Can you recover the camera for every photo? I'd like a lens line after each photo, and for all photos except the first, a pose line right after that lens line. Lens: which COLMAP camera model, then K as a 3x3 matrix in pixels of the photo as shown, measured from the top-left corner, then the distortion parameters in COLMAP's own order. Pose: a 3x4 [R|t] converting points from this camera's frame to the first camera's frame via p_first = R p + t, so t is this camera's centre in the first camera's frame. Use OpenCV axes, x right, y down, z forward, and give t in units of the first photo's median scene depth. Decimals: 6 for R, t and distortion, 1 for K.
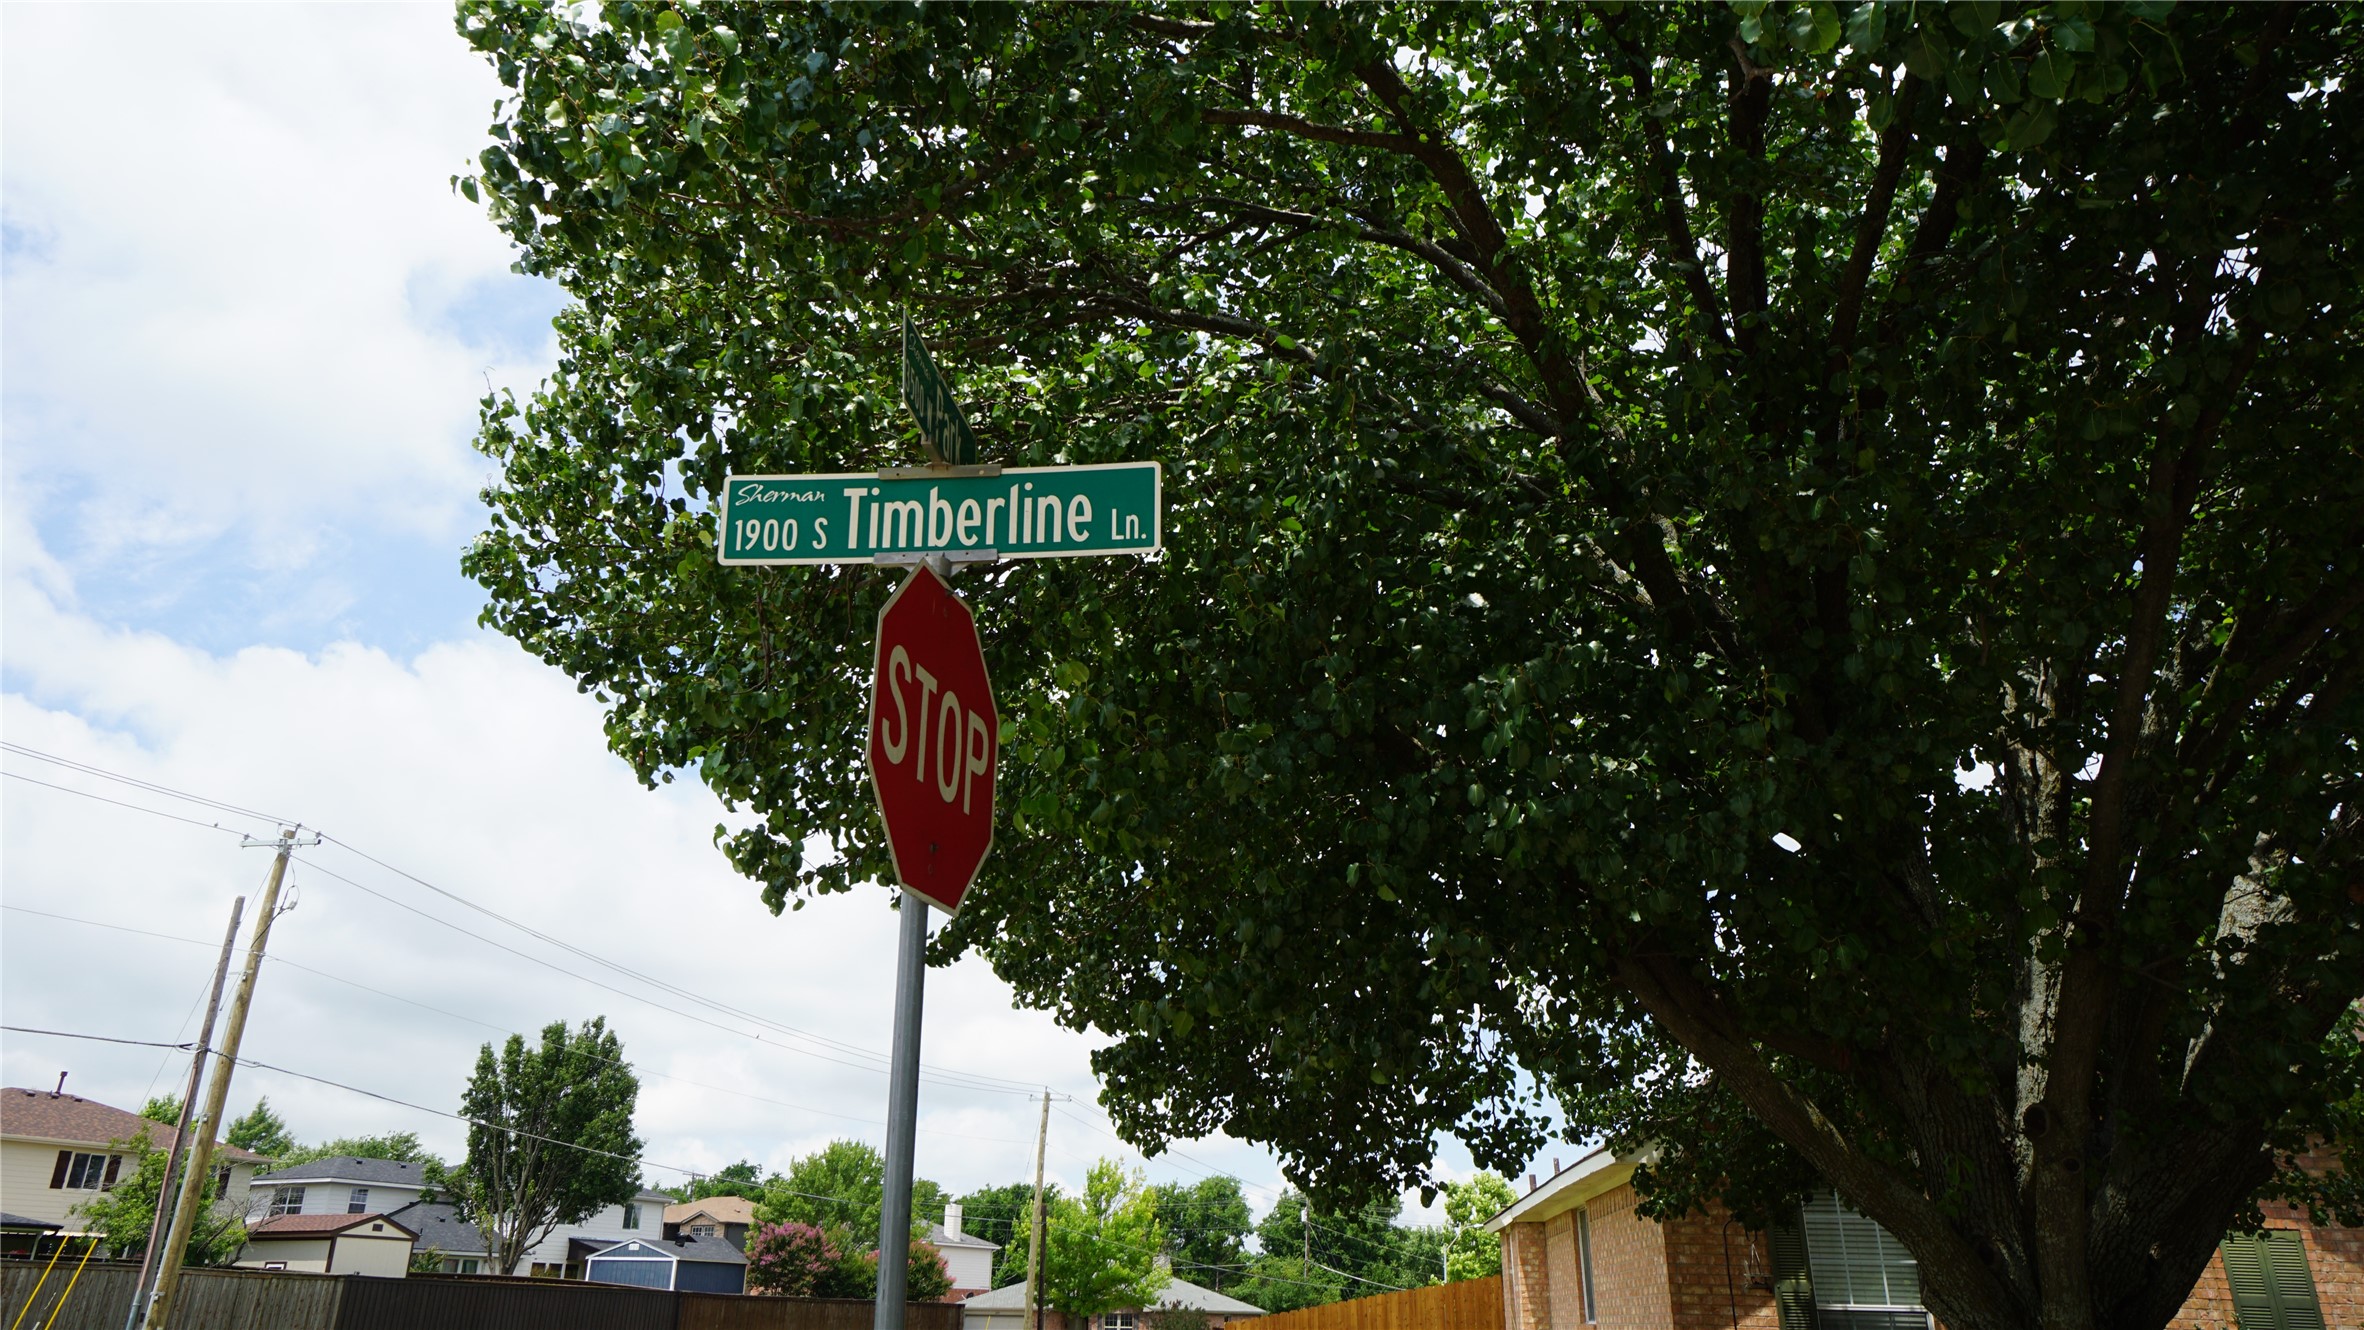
lens RADIAL K [[1611.6, 0, 1127.1], [0, 1611.6, 621.1], [0, 0, 1]] dist [0.004073, 0.000494]
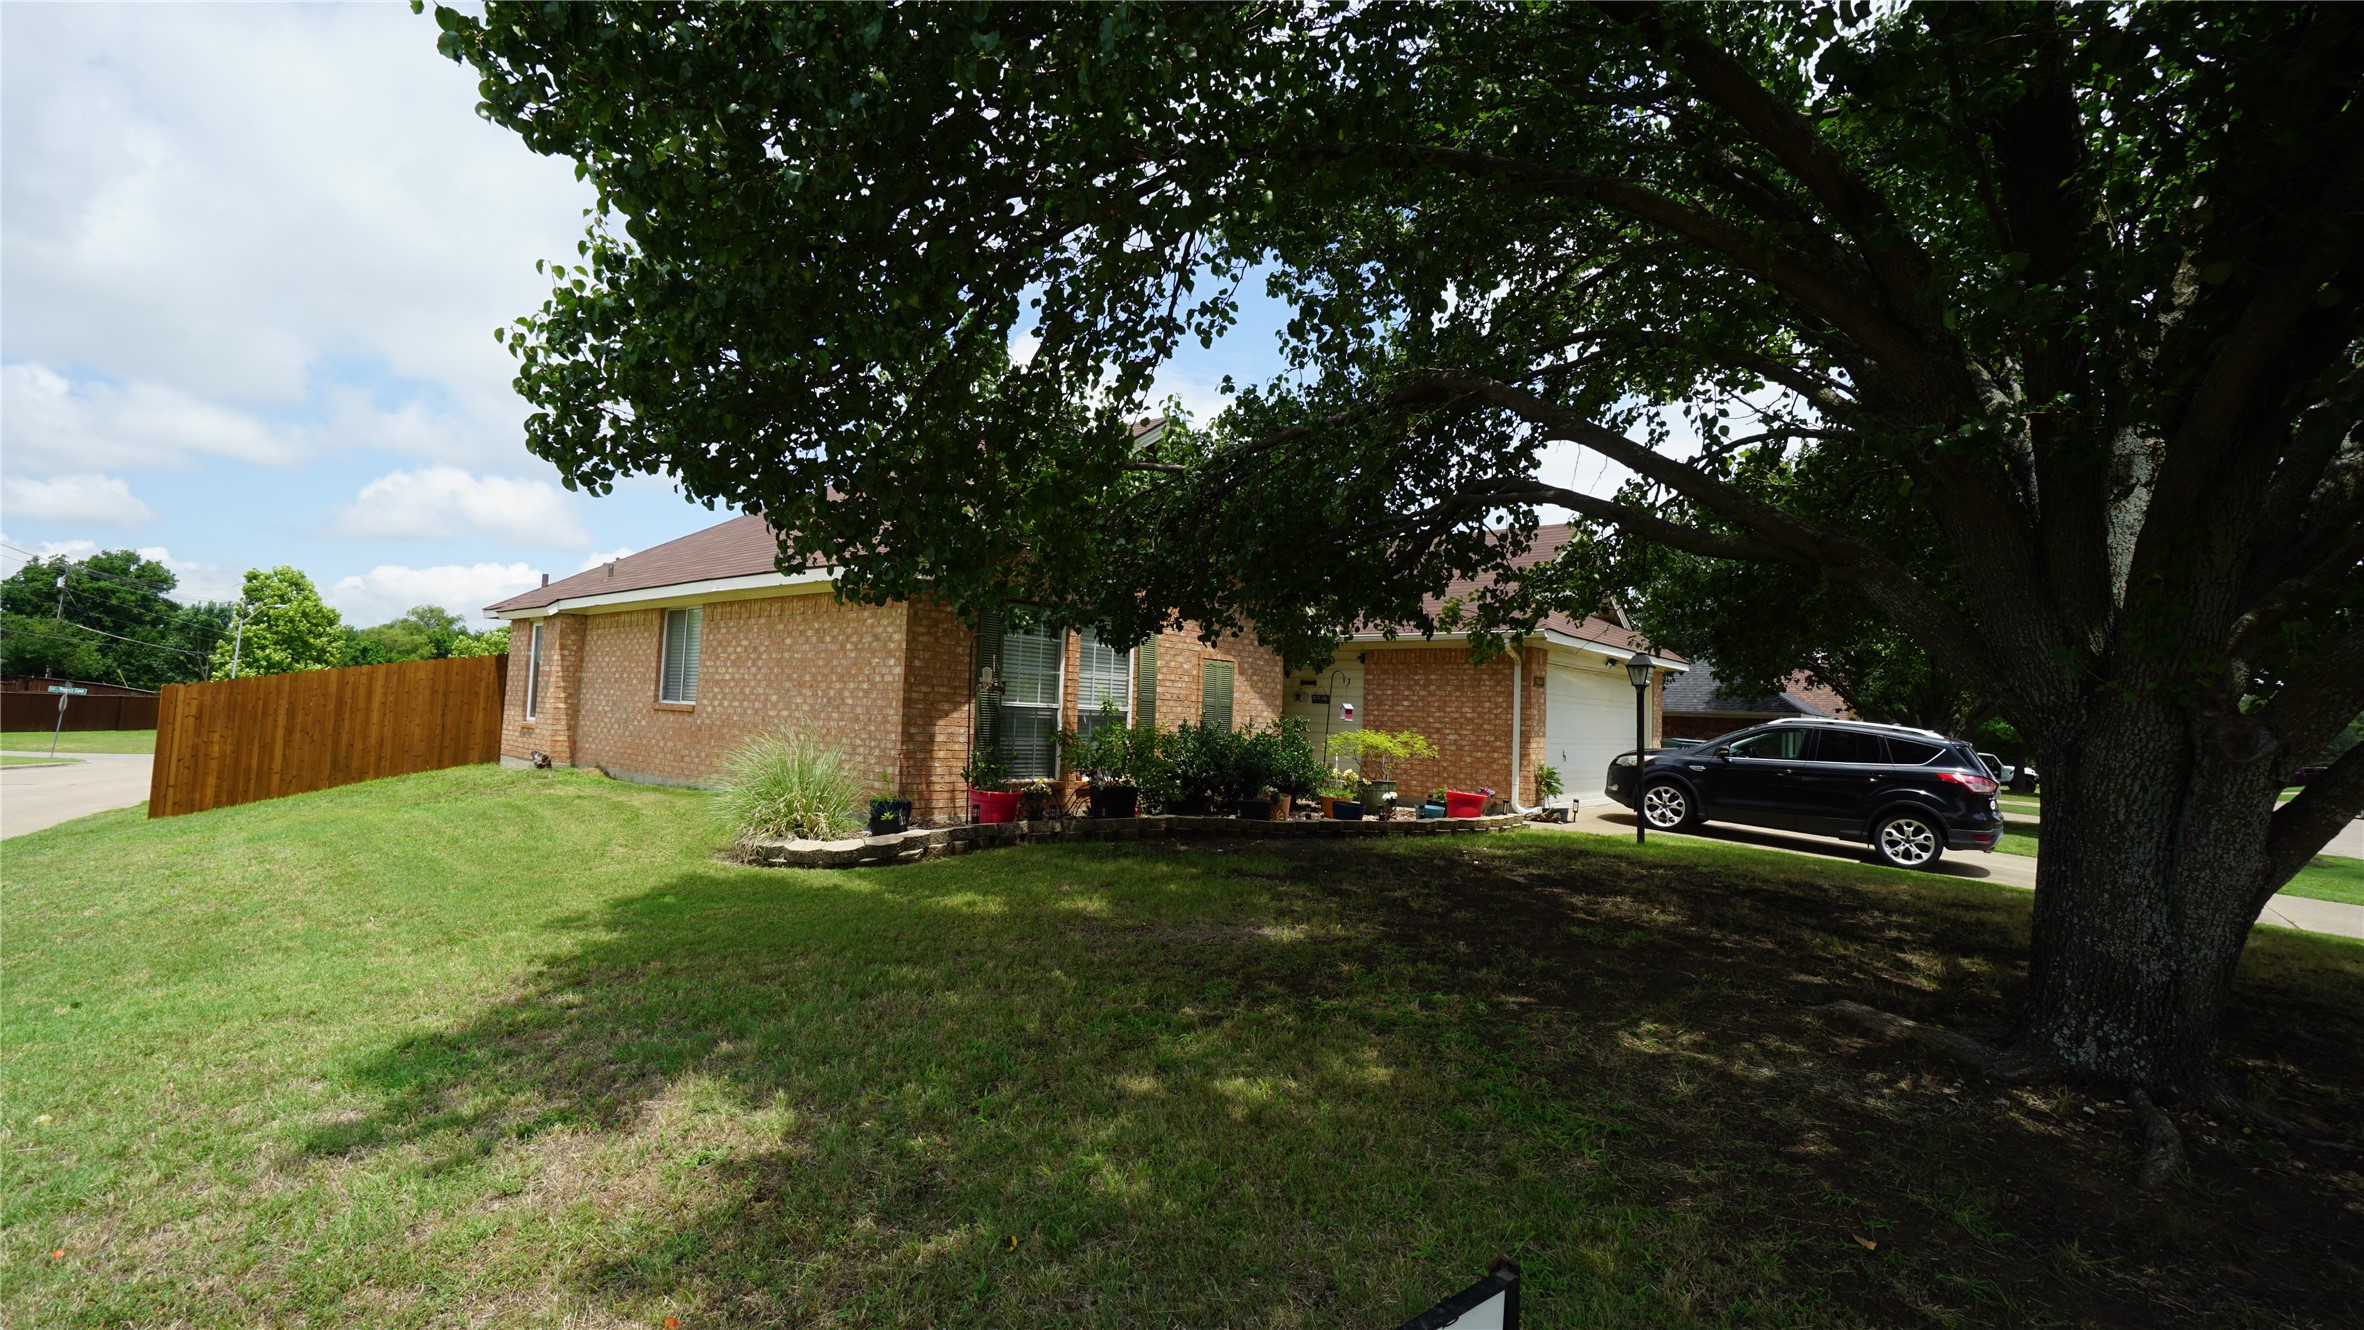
lens RADIAL K [[1056.7, 0, 1152.1], [0, 1056.7, 635.5], [0, 0, 1]] dist [-0.069867, 0.029924]
pose [[0.579909, 0.068016, 0.811837, -0.098189], [-0.350509, 0.920393, 0.173264, 0.125578], [-0.735424, -0.385033, 0.557584, 0.310107]]
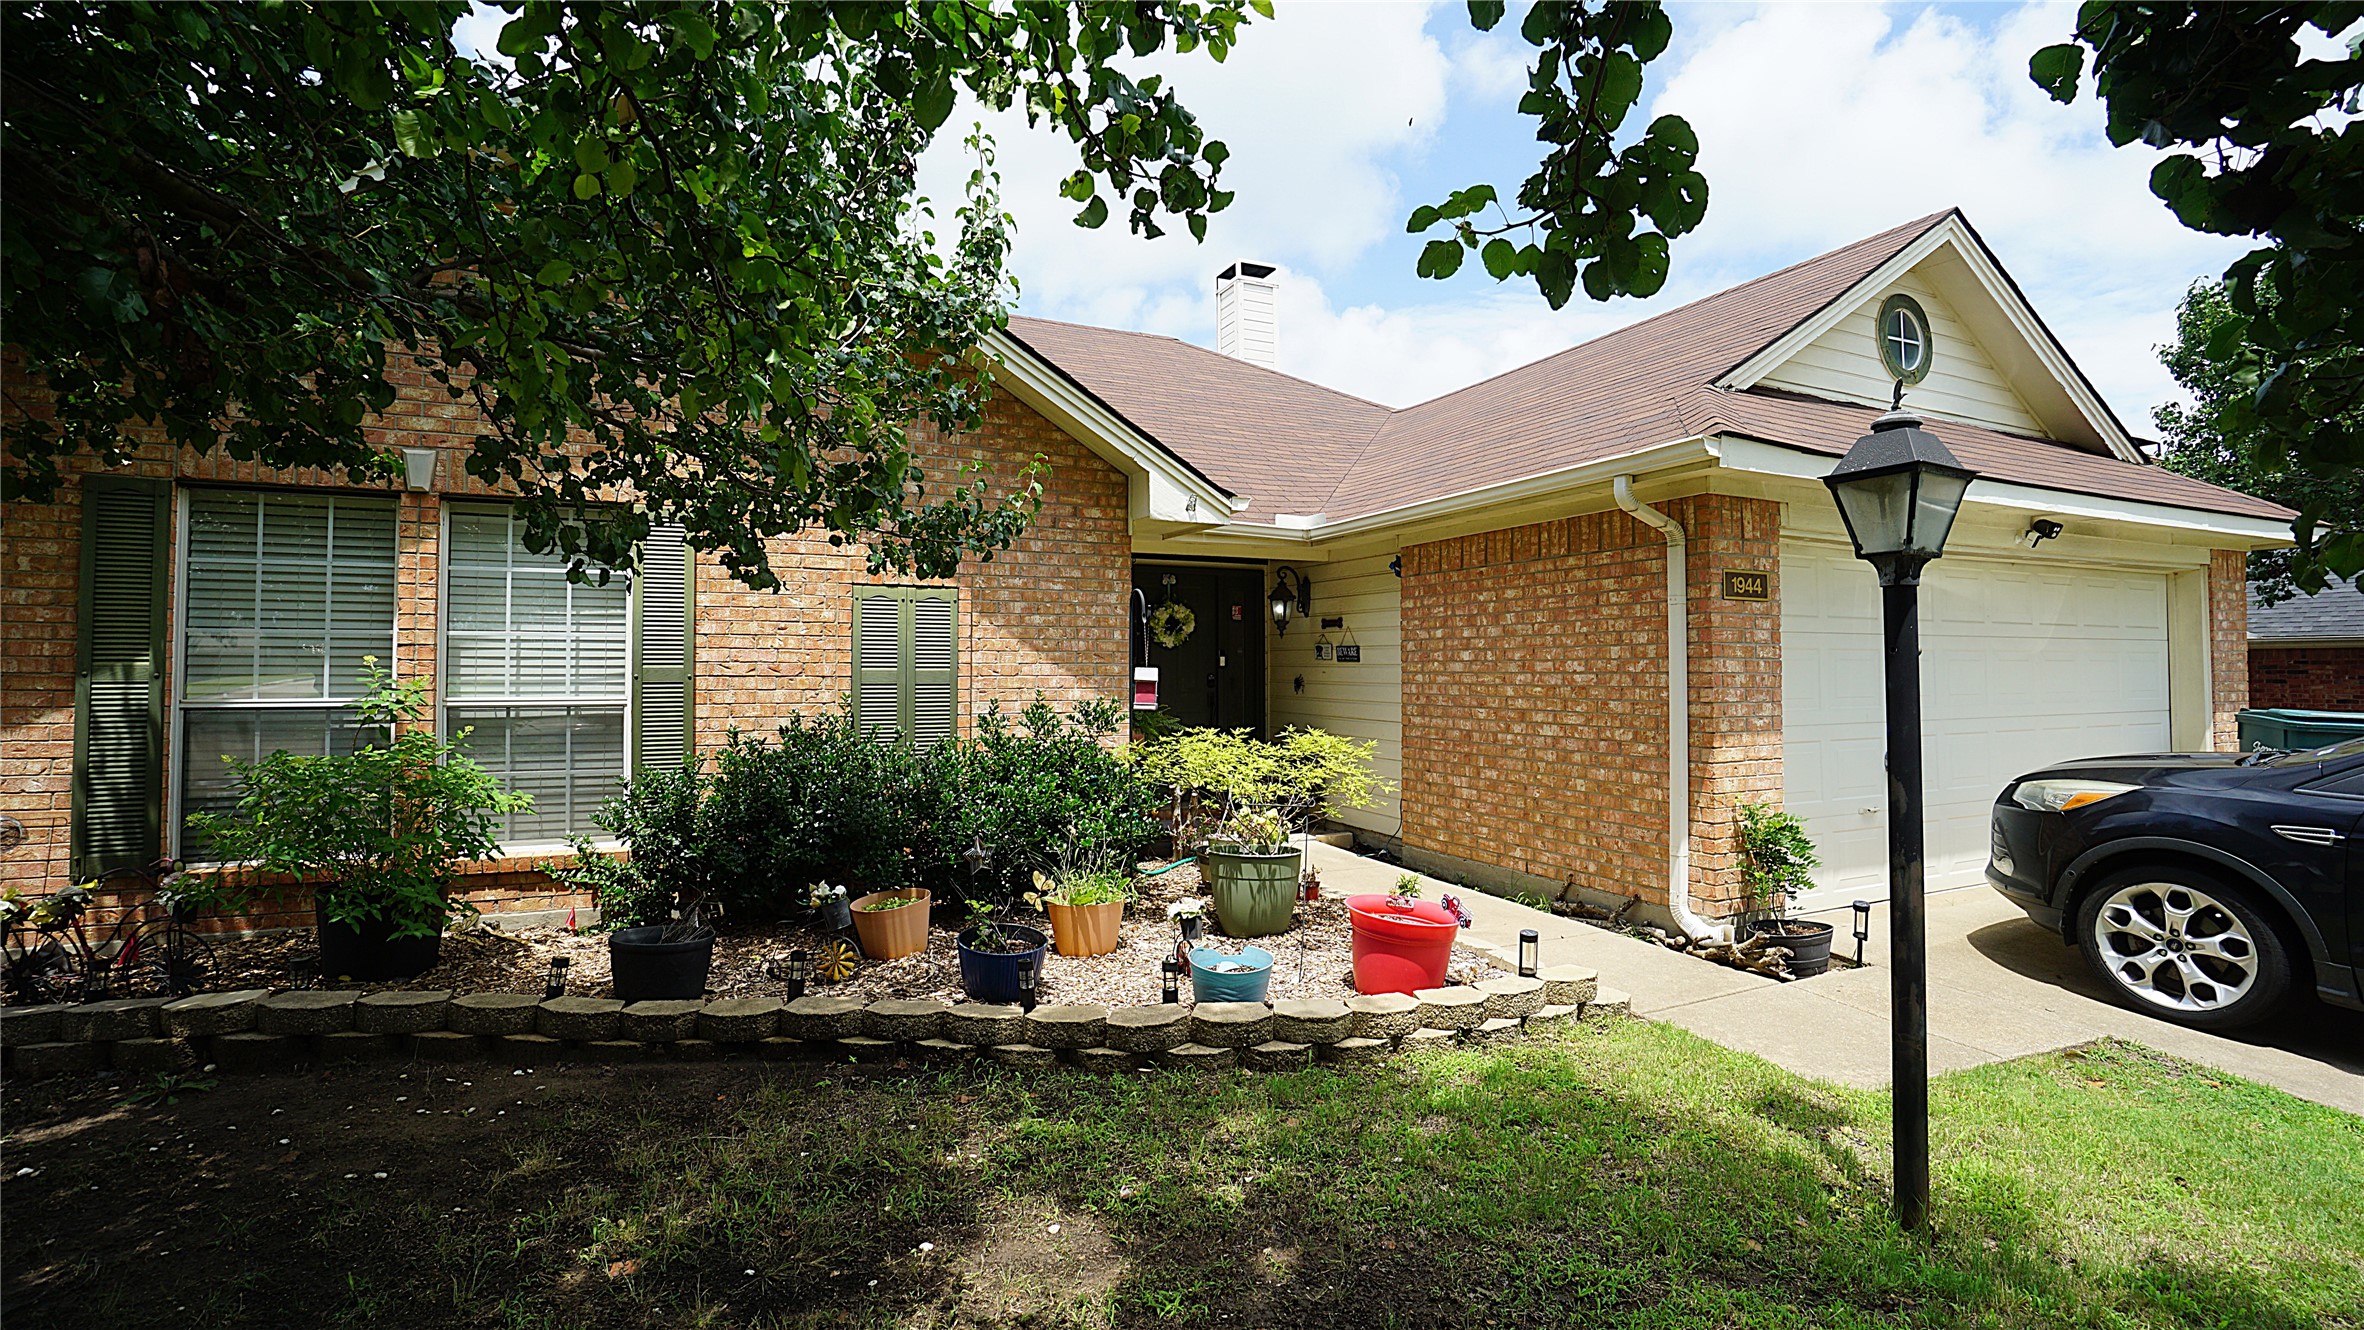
lens RADIAL K [[1056.7, 0, 1152.1], [0, 1056.7, 635.5], [0, 0, 1]] dist [-0.069867, 0.029924]
pose [[0.863842, 0.000227, 0.503763, 0.346338], [-0.186848, 0.928815, 0.319985, 0.139934], [-0.467830, -0.370544, 0.802392, 0.351749]]
